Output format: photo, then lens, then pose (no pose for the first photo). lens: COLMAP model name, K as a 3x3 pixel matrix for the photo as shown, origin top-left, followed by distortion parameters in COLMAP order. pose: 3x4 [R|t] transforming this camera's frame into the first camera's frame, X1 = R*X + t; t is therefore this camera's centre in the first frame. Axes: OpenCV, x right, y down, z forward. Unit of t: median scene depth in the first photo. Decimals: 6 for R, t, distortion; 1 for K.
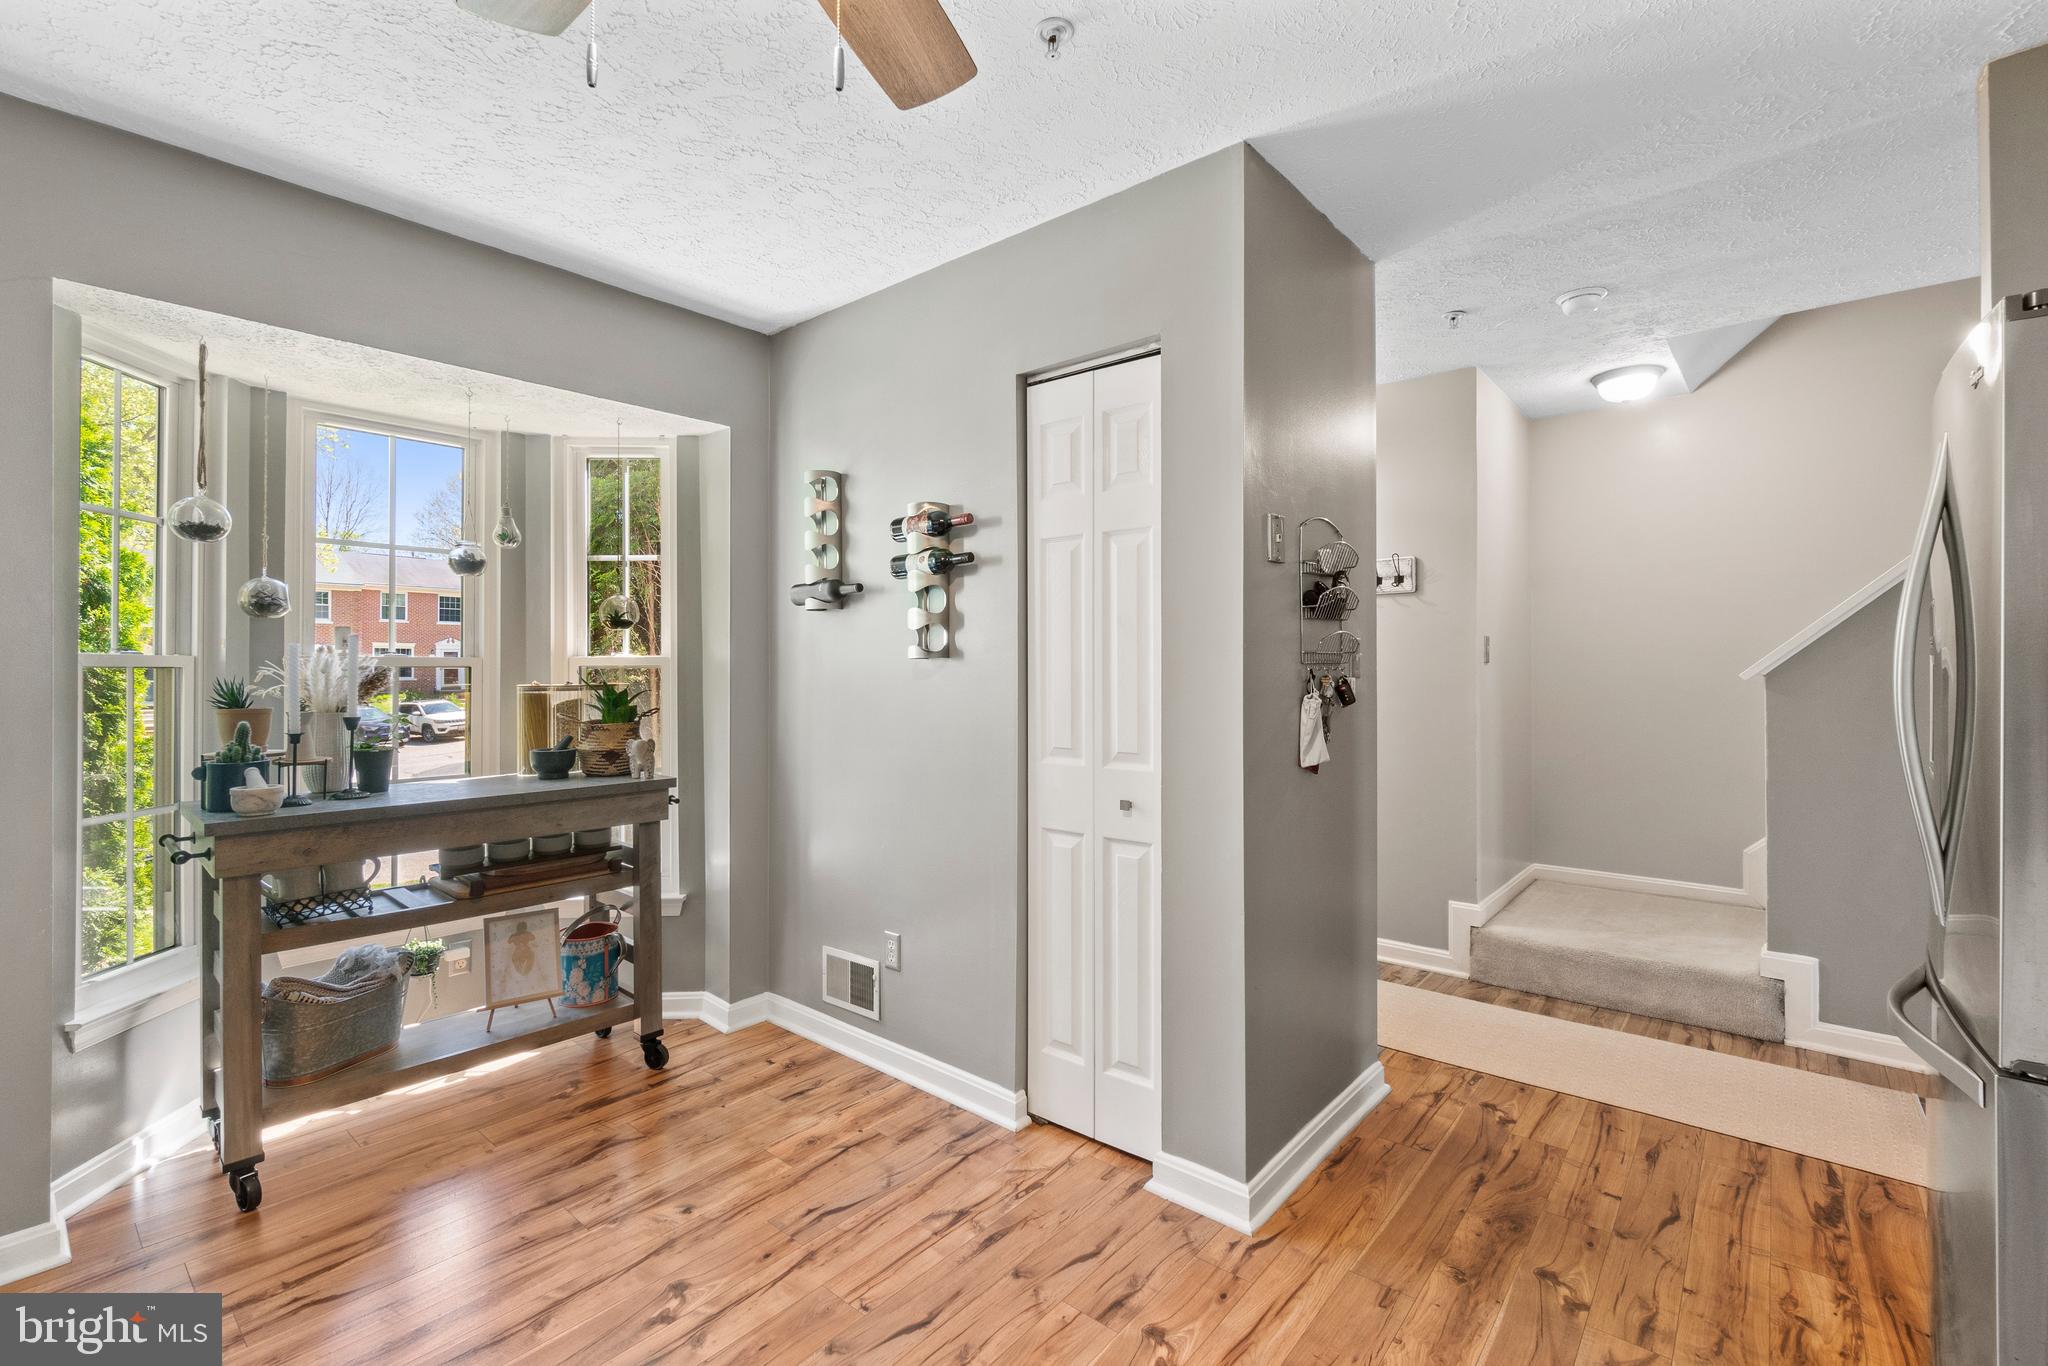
lens RADIAL K [[888.7, 0, 1018.6], [0, 888.7, 673.1], [0, 0, 1]] dist [-0.004771, 0.001033]
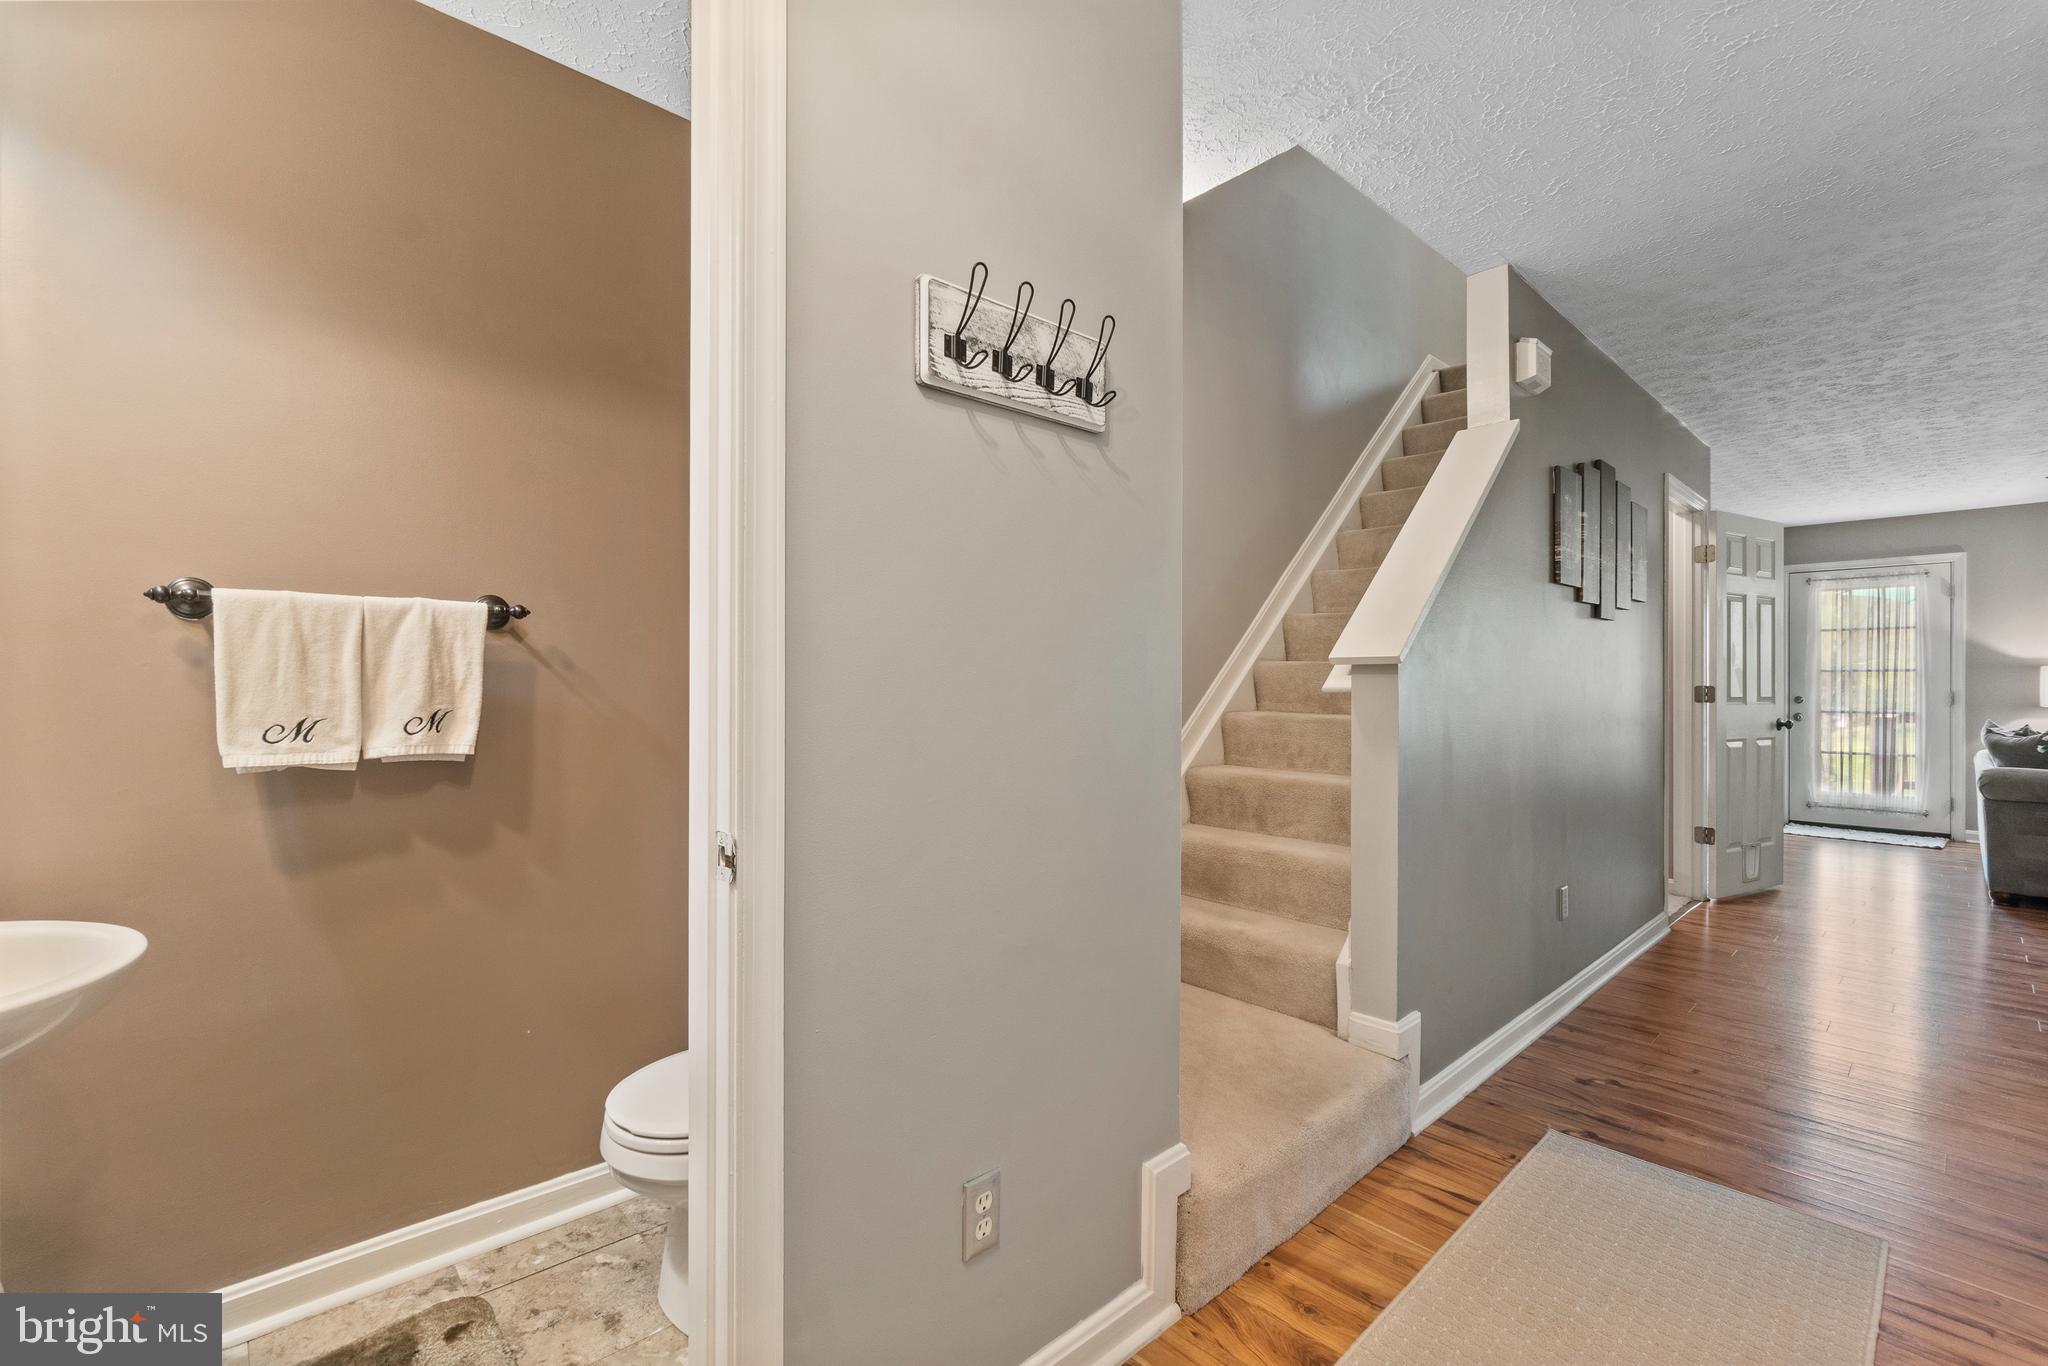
lens RADIAL K [[888.7, 0, 1003.0], [0, 888.7, 677.4], [0, 0, 1]] dist [-0.004771, 0.001033]
pose [[0.128356, 0.014086, 0.991628, 0.081797], [-0.004052, 0.999898, -0.013679, 0.047531], [-0.991720, -0.002262, 0.128400, 1.843189]]
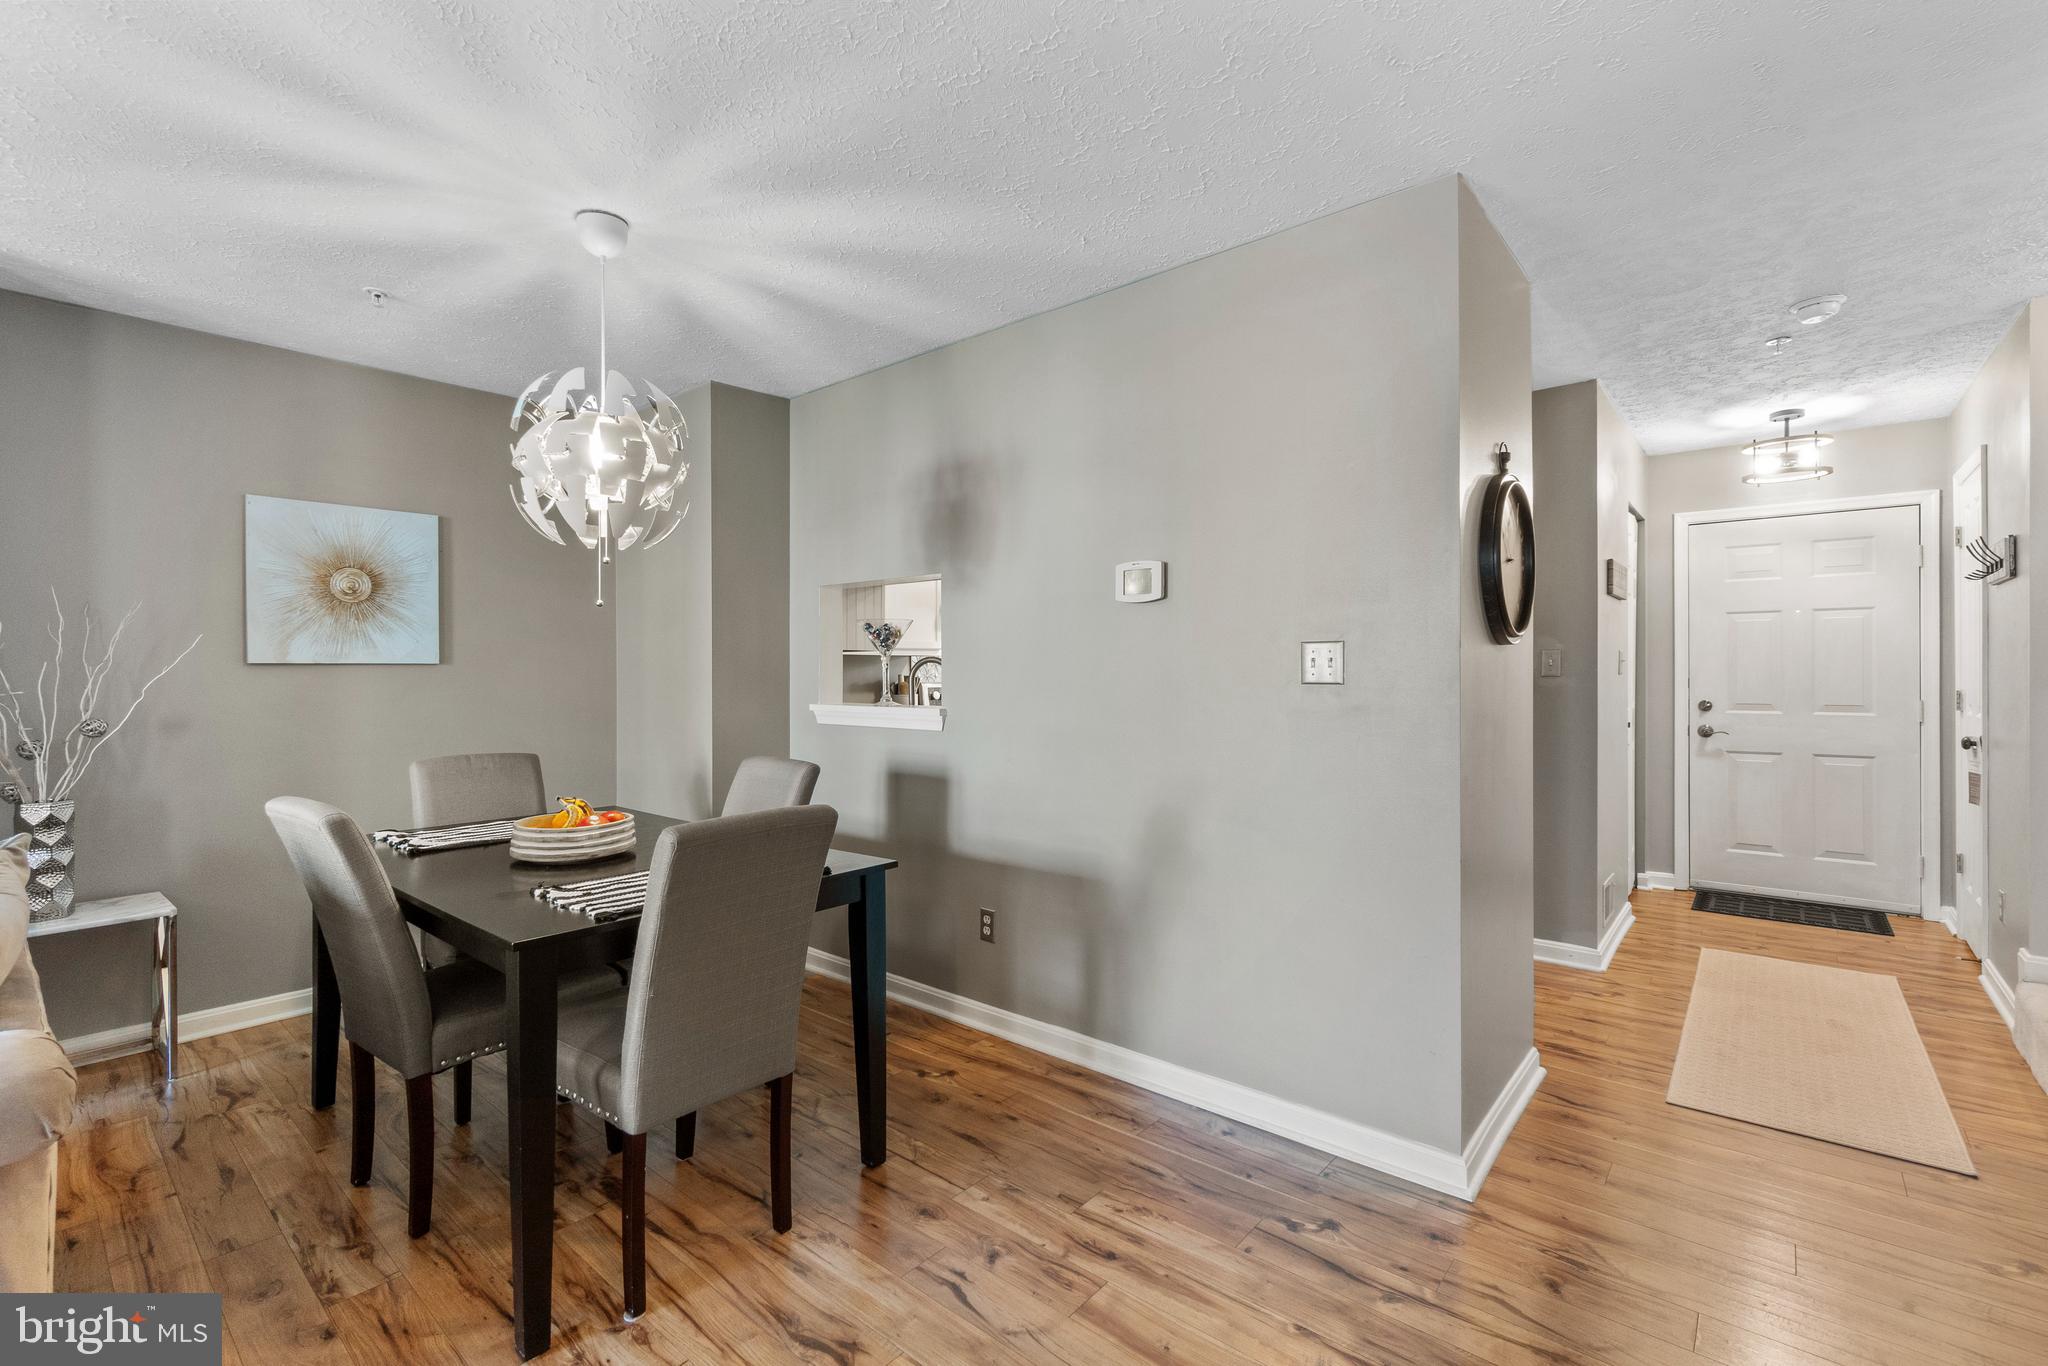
lens RADIAL K [[888.7, 0, 1023.7], [0, 888.7, 678.0], [0, 0, 1]] dist [-0.004771, 0.001033]
pose [[-0.008301, 0.012253, -0.999890, 2.398651], [0.004973, 0.999913, 0.012212, -0.019166], [0.999953, -0.004871, -0.008362, 0.133669]]
